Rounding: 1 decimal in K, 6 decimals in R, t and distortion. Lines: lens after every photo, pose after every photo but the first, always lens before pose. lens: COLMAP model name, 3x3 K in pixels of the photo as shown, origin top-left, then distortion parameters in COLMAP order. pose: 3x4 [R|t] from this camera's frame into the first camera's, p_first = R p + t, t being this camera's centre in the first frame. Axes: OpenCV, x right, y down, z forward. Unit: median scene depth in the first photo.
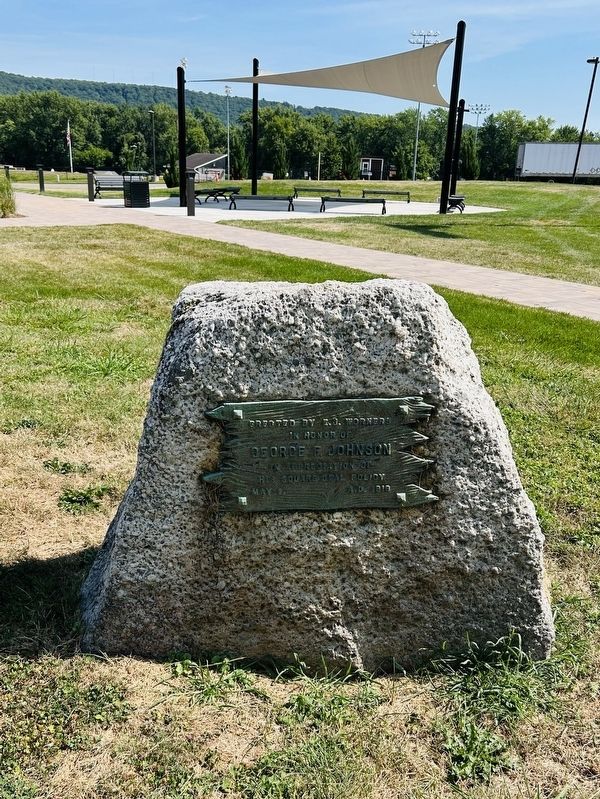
lens RADIAL K [[743.6, 0, 317.8], [0, 743.6, 441.6], [0, 0, 1]] dist [0.019442, 0.000000]
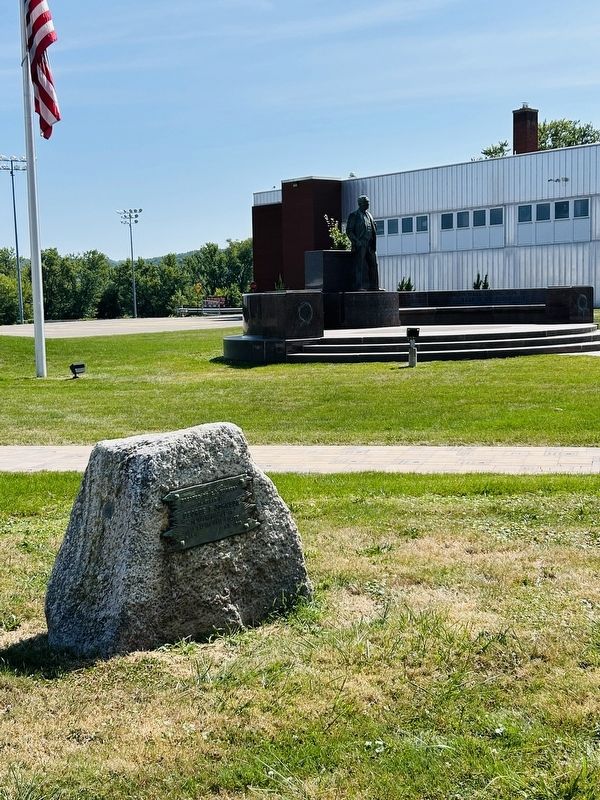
lens RADIAL K [[1137.4, 0, 305.9], [0, 1137.4, 405.2], [0, 0, 1]] dist [0.026081, 0.000000]
pose [[0.742634, -0.117472, 0.659315, -1.742168], [0.285885, 0.945893, -0.153481, 0.282768], [-0.605611, 0.302468, 0.736035, -1.439963]]
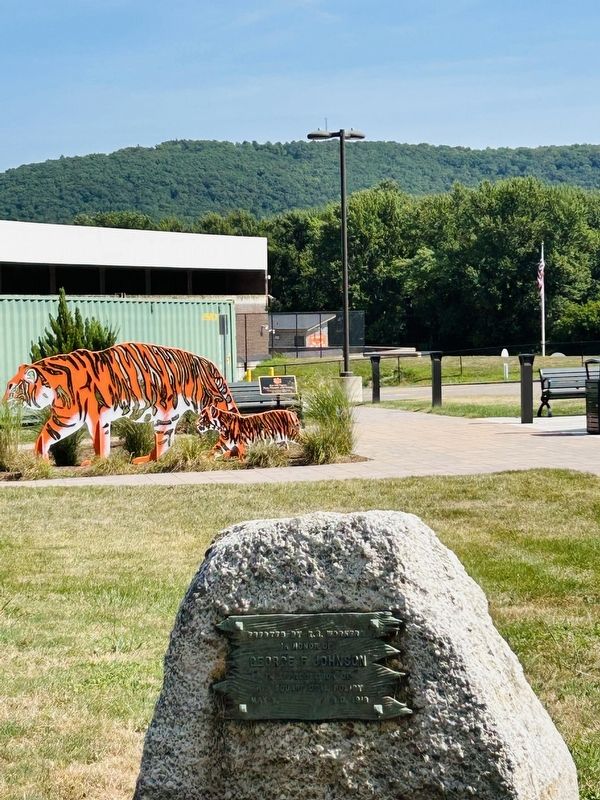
lens RADIAL K [[2013.1, 0, 300.1], [0, 2013.1, 401.1], [0, 0, 1]] dist [0.105872, 0.000000]
pose [[0.907905, -0.038798, -0.417377, 1.231490], [-0.093291, 0.952033, -0.291428, 0.506695], [0.408663, 0.303527, 0.860736, -1.661174]]
